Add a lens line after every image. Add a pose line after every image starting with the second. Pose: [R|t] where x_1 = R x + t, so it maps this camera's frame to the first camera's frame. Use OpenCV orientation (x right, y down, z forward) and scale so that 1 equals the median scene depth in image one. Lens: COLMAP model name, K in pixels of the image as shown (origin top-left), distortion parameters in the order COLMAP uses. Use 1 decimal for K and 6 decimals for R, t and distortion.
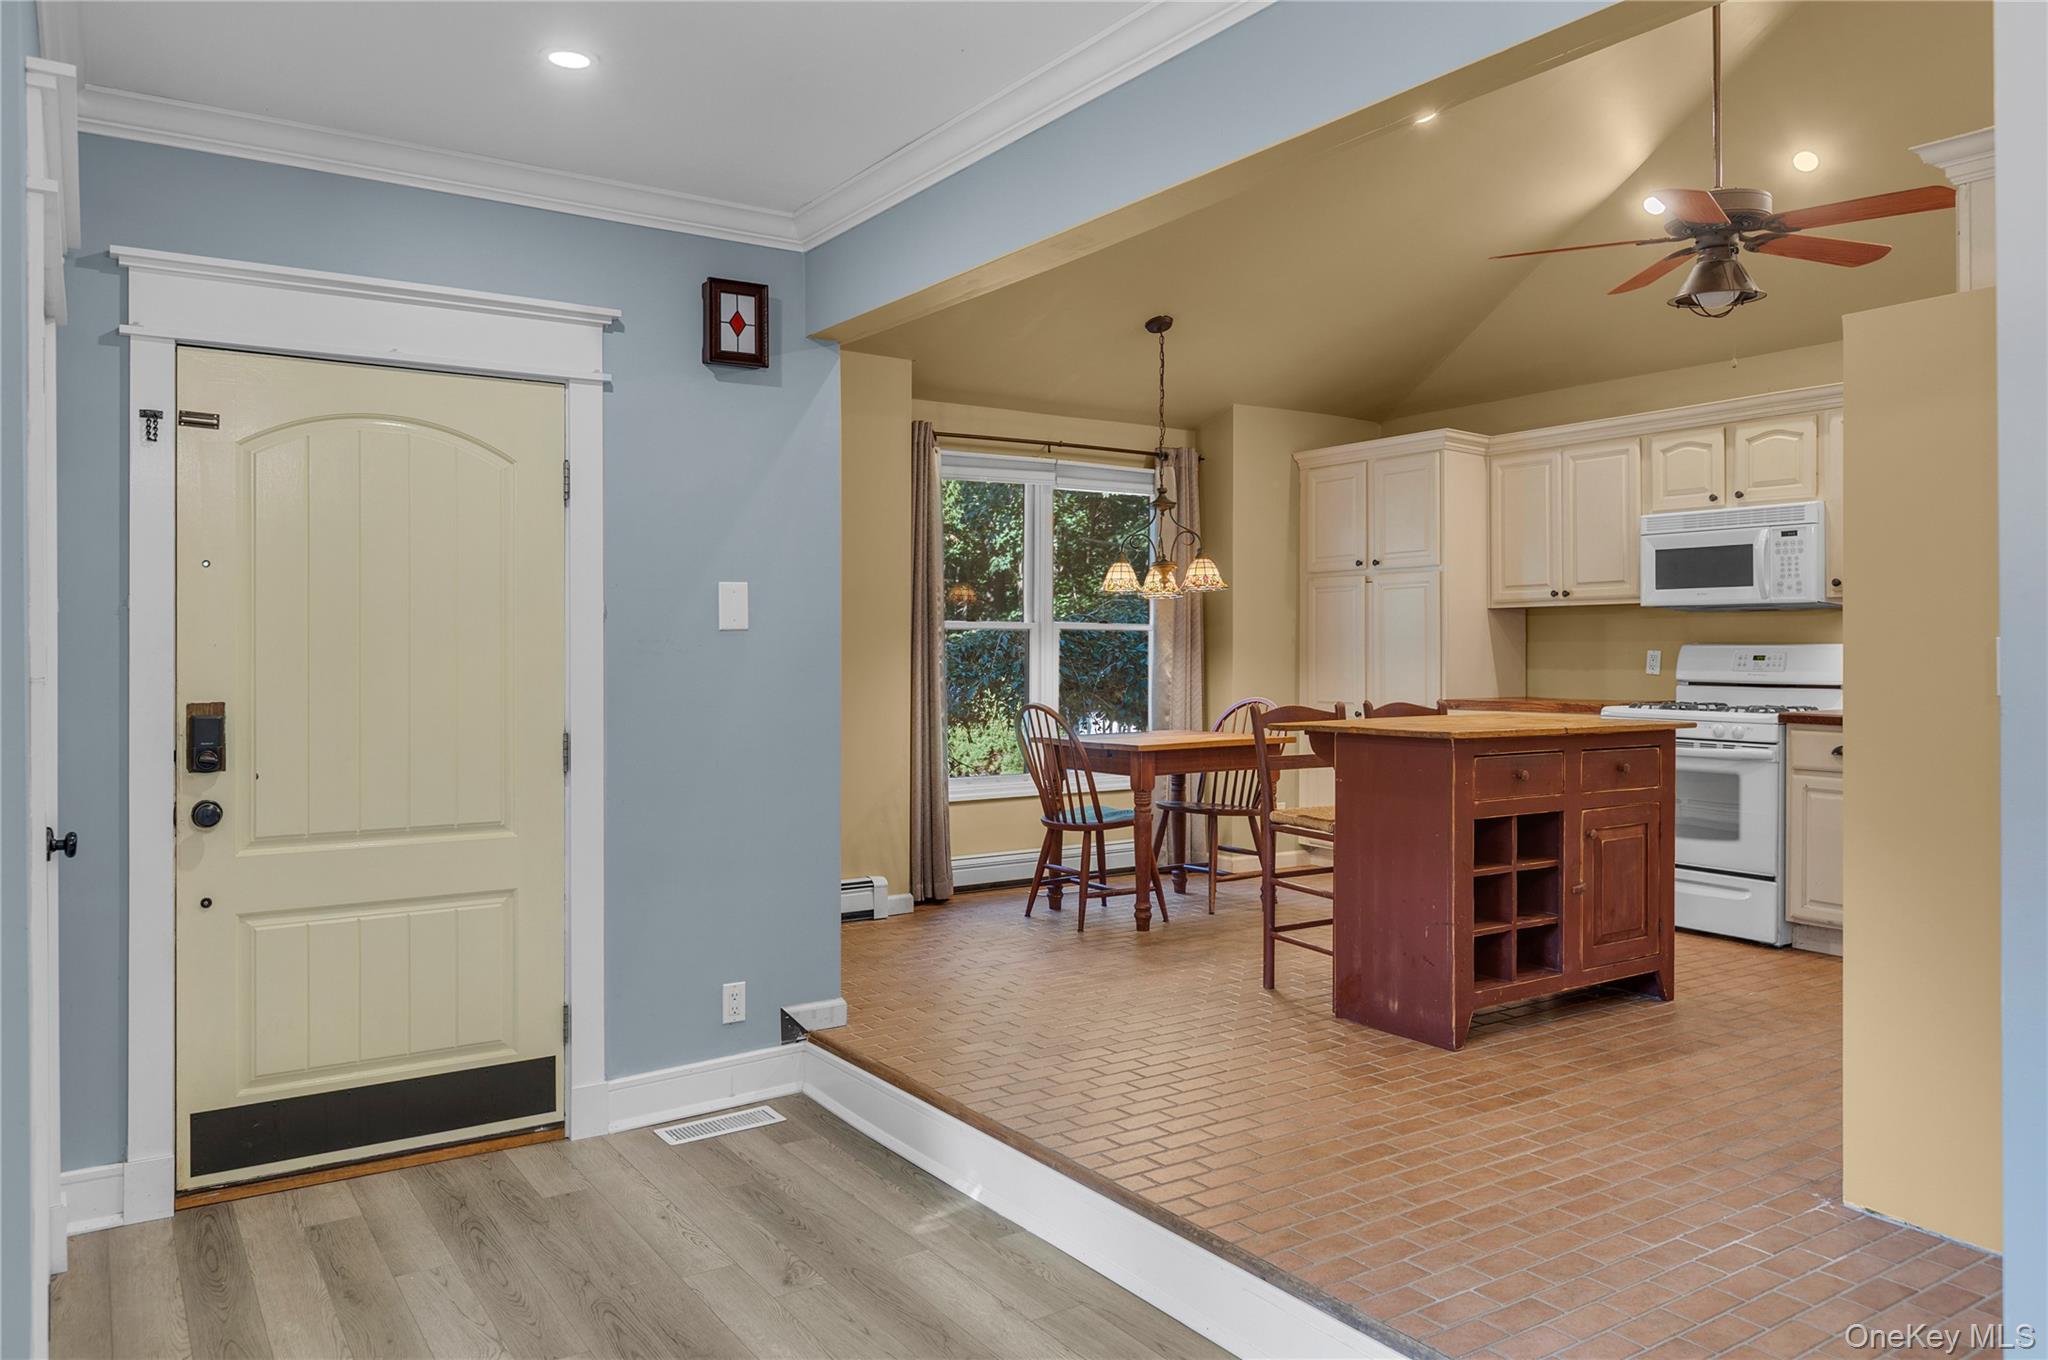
lens RADIAL K [[1429.5, 0, 1024.7], [0, 1429.5, 670.6], [0, 0, 1]] dist [-0.000171, -0.000030]
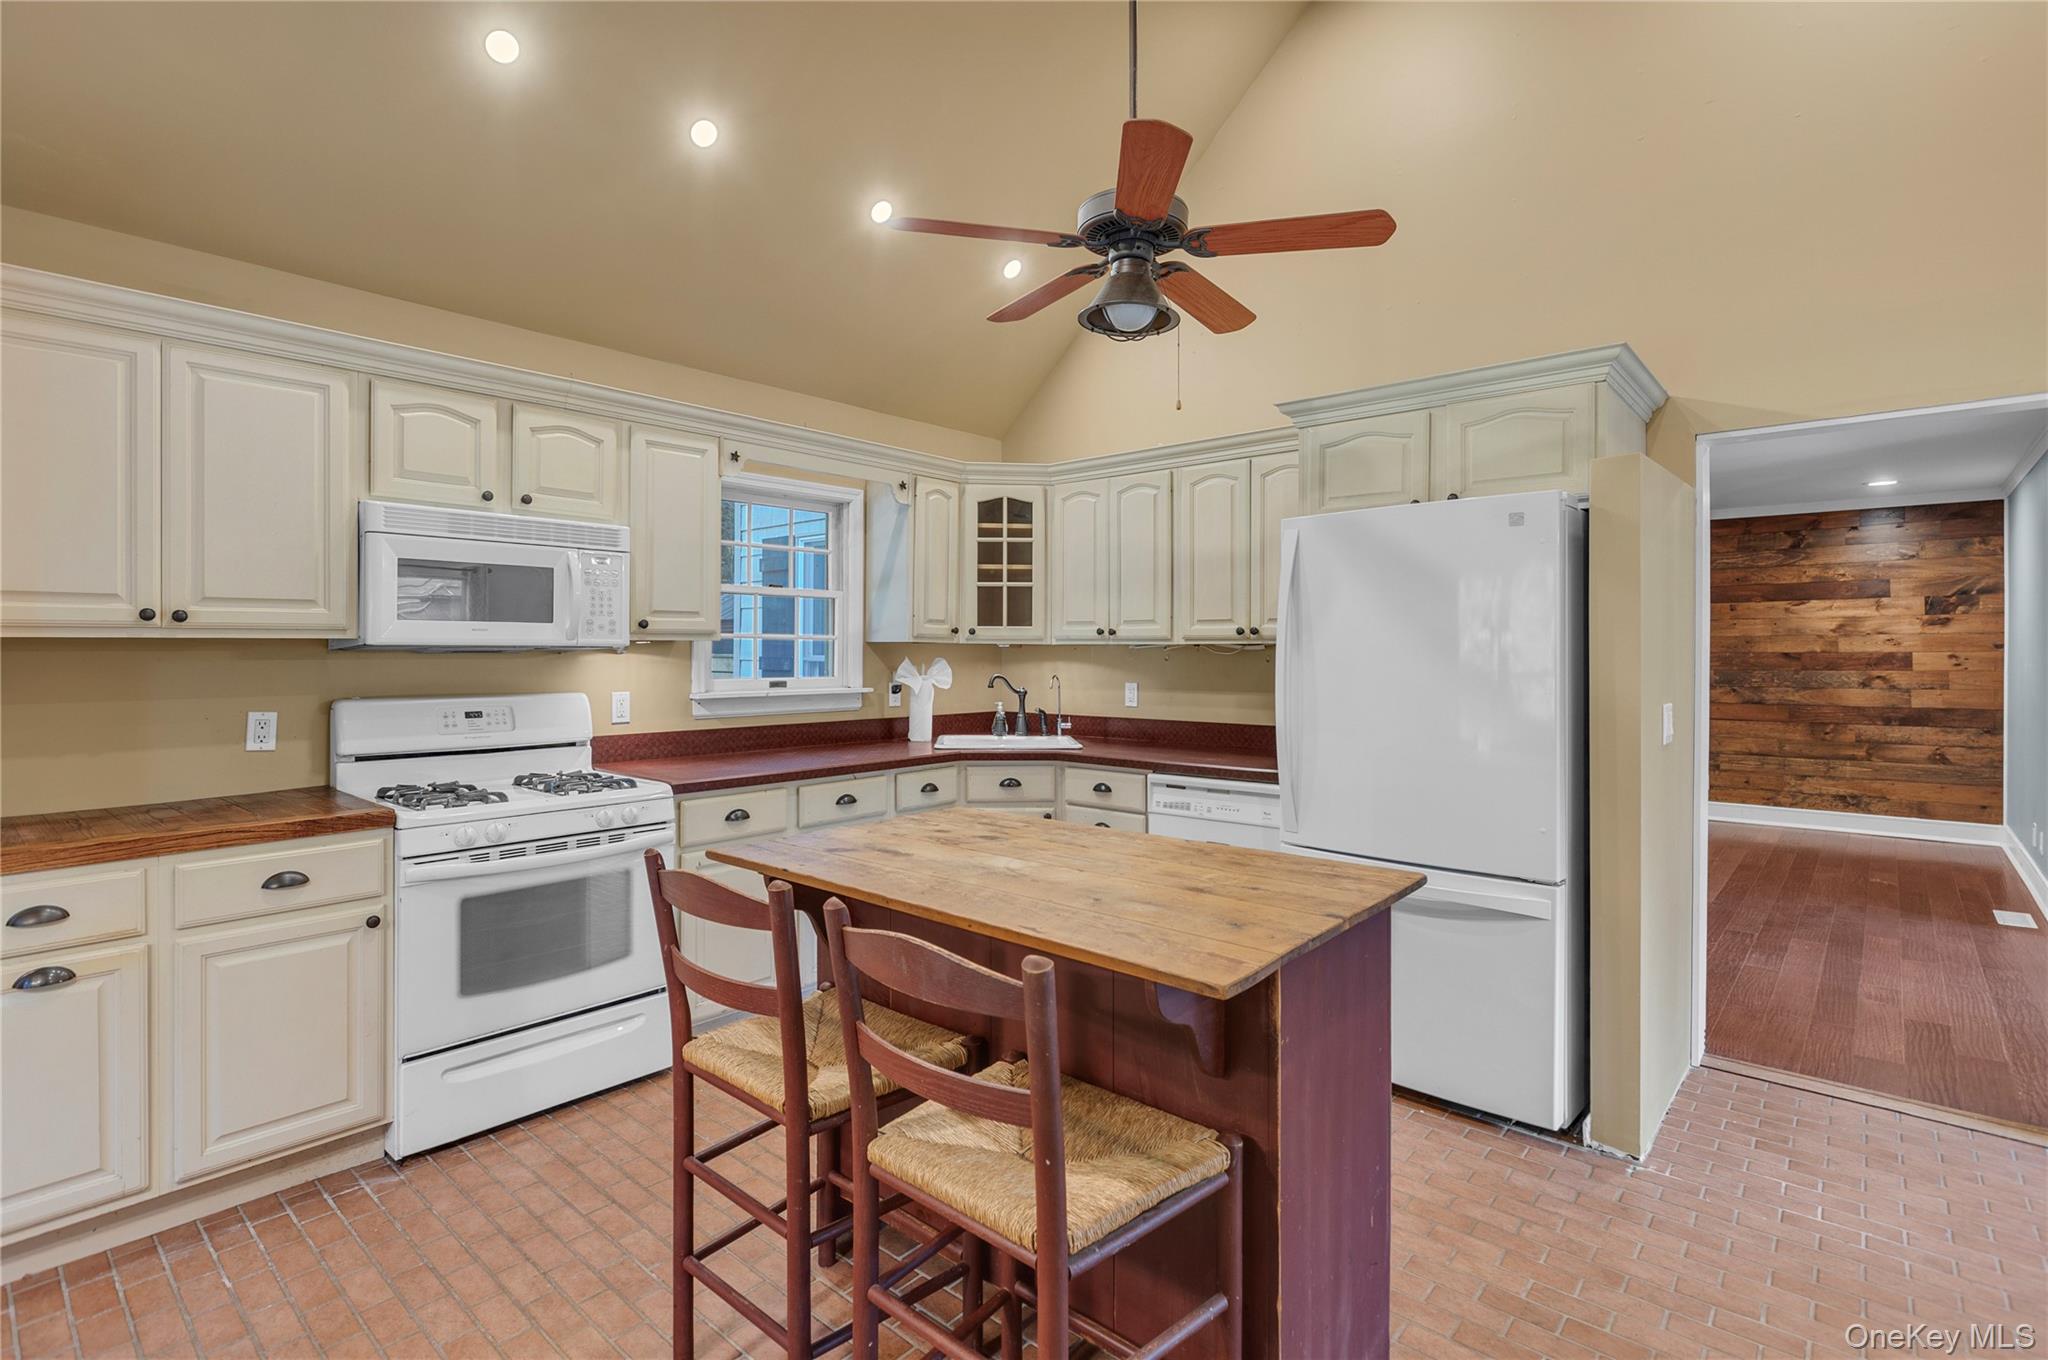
lens RADIAL K [[976.5, 0, 1005.7], [0, 976.5, 646.5], [0, 0, 1]] dist [0.001921, 0.000076]
pose [[-0.253264, 0.001522, 0.967396, -0.057574], [0.012286, 0.999923, 0.001643, -0.043122], [-0.967319, 0.012301, -0.253263, 0.873451]]
